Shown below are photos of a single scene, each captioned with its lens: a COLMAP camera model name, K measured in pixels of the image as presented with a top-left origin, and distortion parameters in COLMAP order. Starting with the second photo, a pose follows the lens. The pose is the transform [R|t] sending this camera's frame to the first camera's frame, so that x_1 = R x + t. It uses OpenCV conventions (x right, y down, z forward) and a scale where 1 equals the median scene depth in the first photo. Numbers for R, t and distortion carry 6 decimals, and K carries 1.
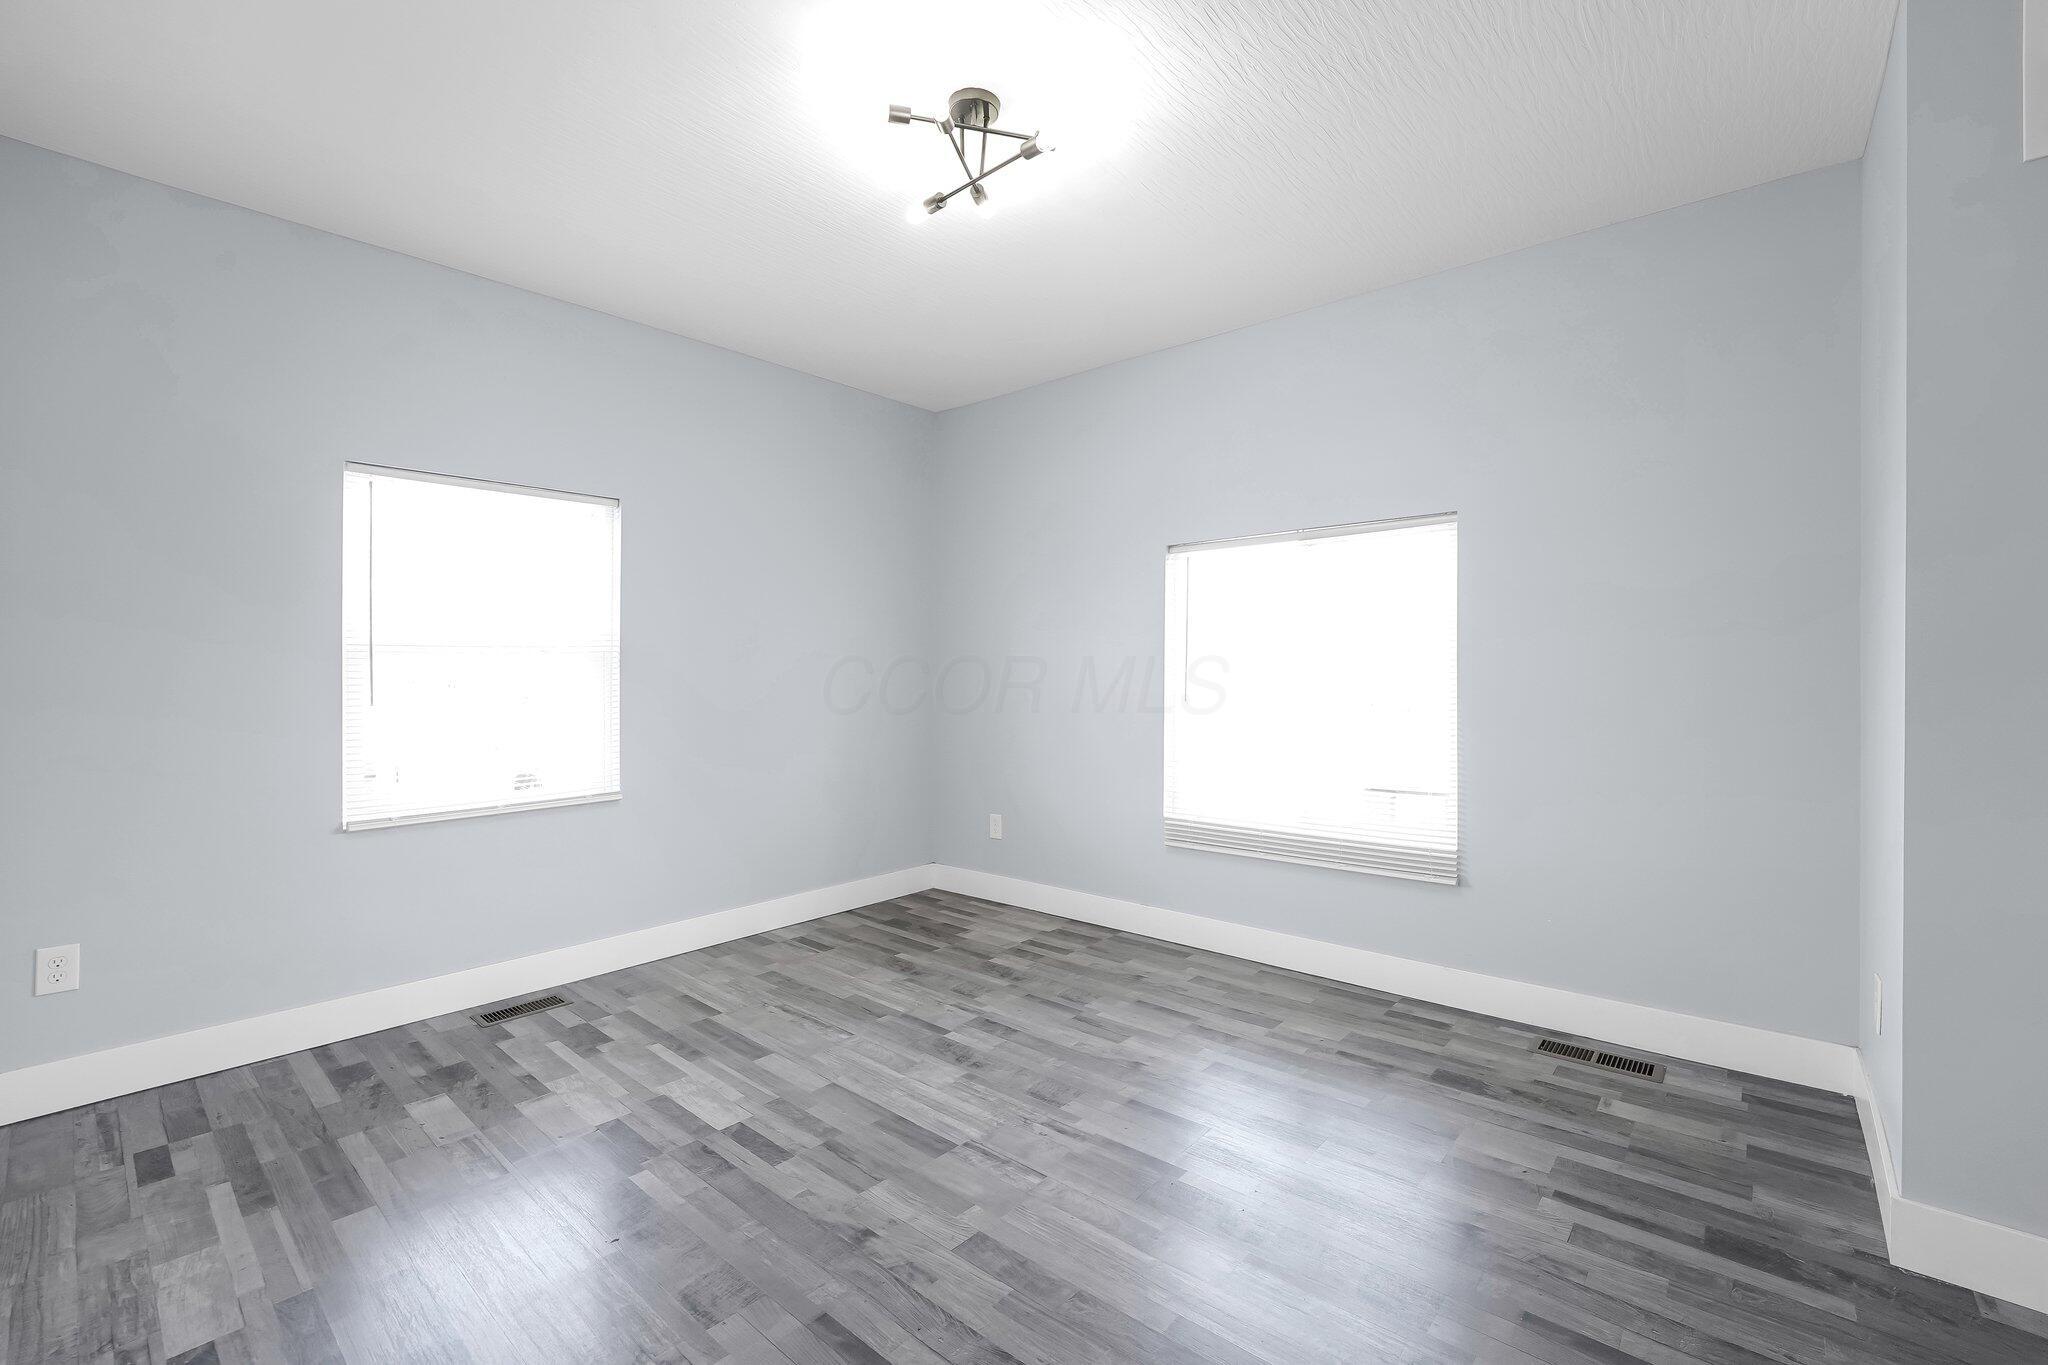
lens RADIAL K [[866.8, 0, 1033.1], [0, 866.8, 659.0], [0, 0, 1]] dist [-0.030505, 0.006408]
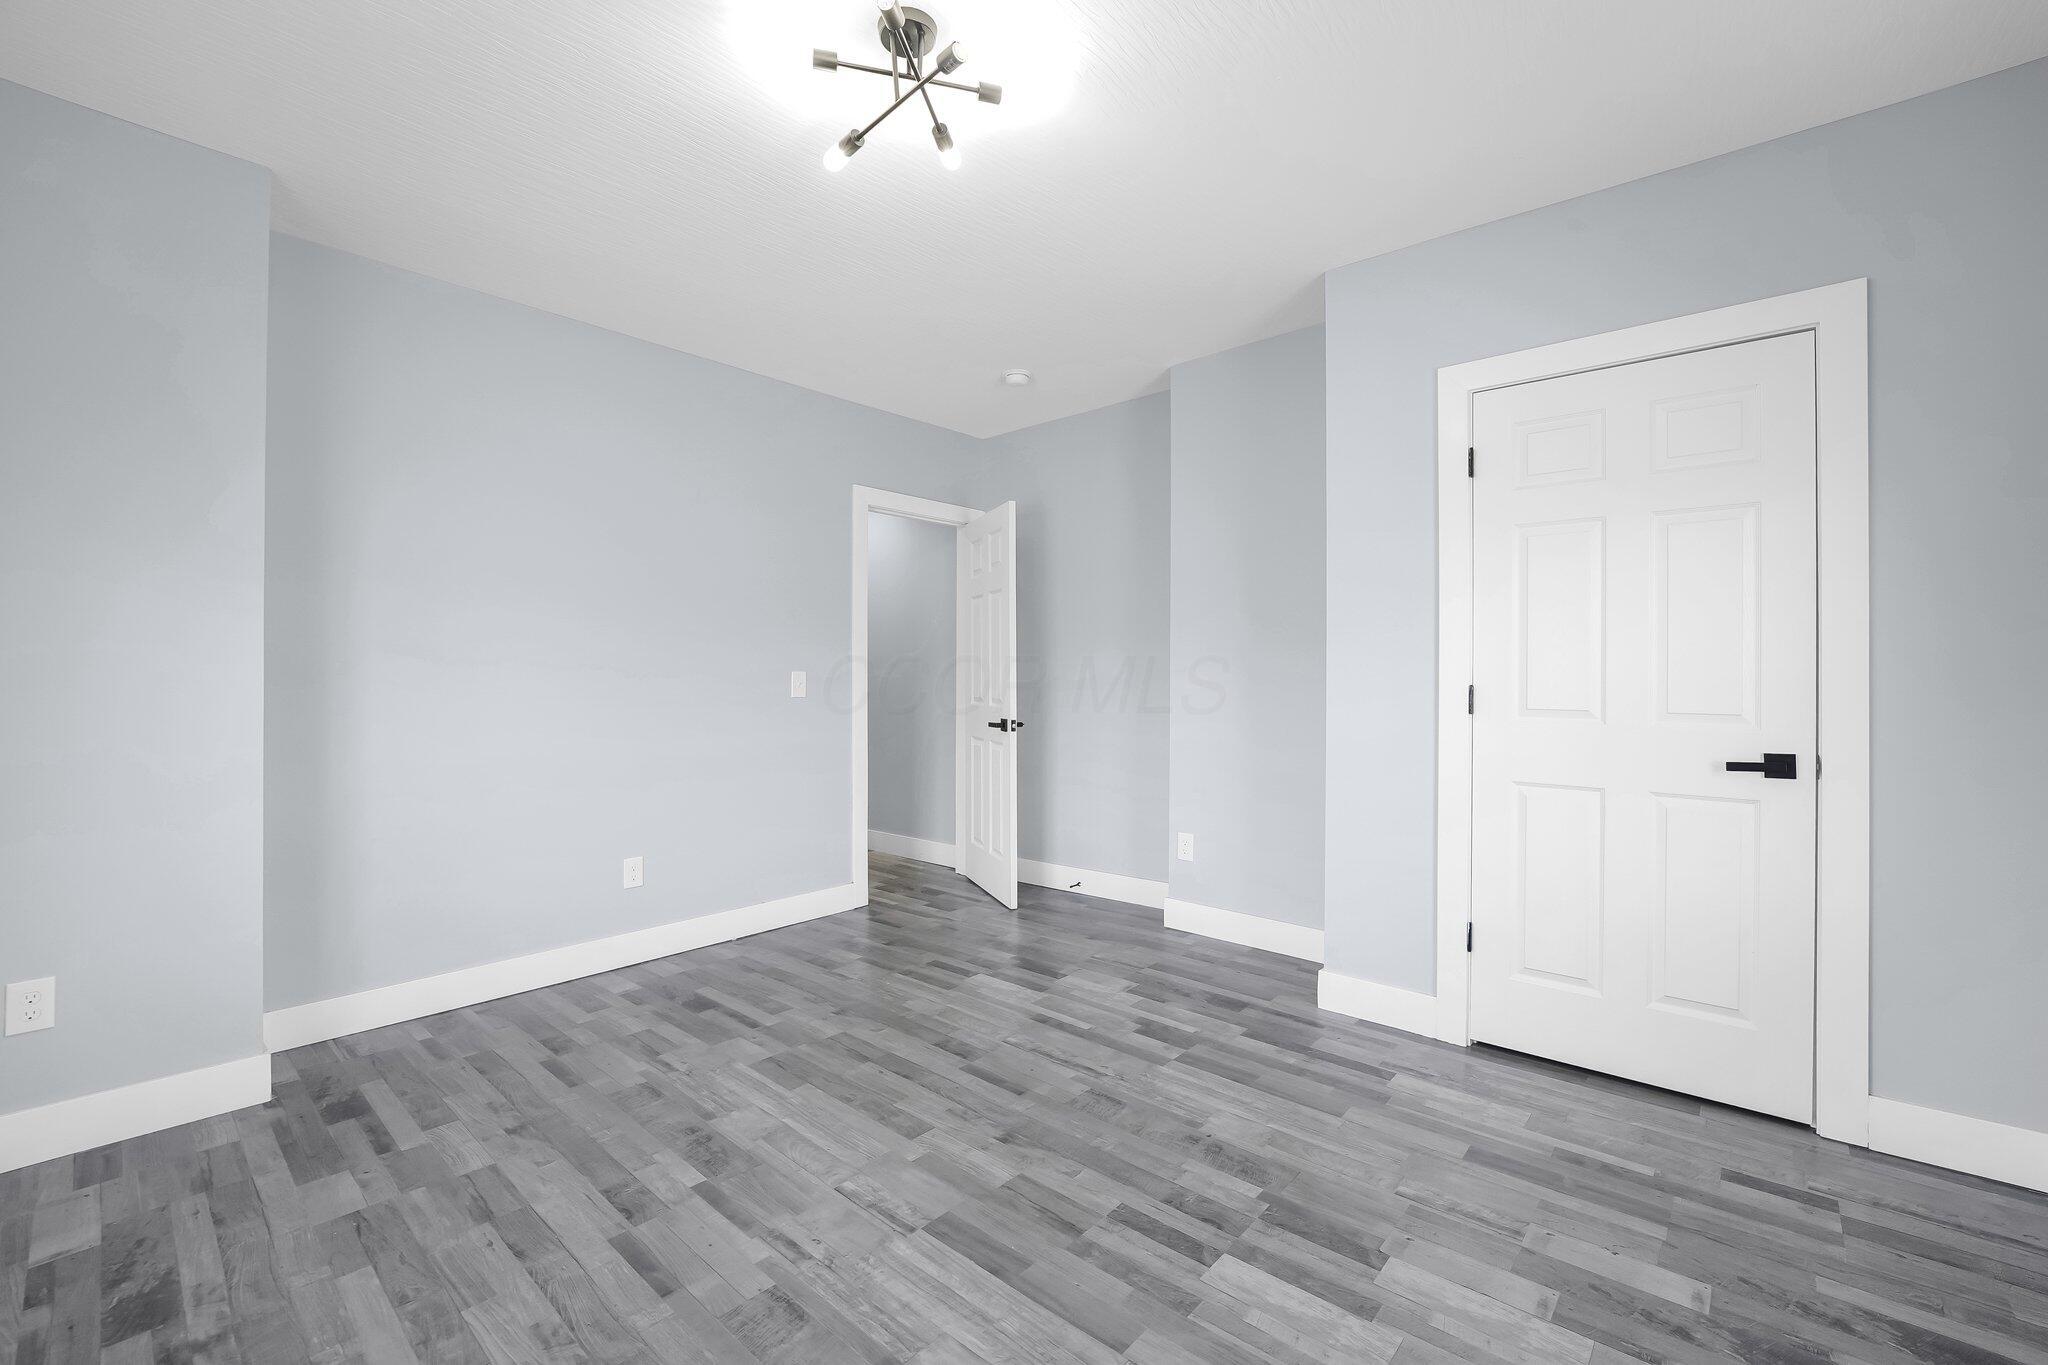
lens RADIAL K [[866.8, 0, 1033.1], [0, 866.8, 659.0], [0, 0, 1]] dist [-0.030505, 0.006408]
pose [[-0.999954, 0.007052, 0.006552, -0.213215], [0.006807, 0.999301, -0.036763, 0.035193], [-0.006807, -0.036717, -0.999303, 1.924197]]
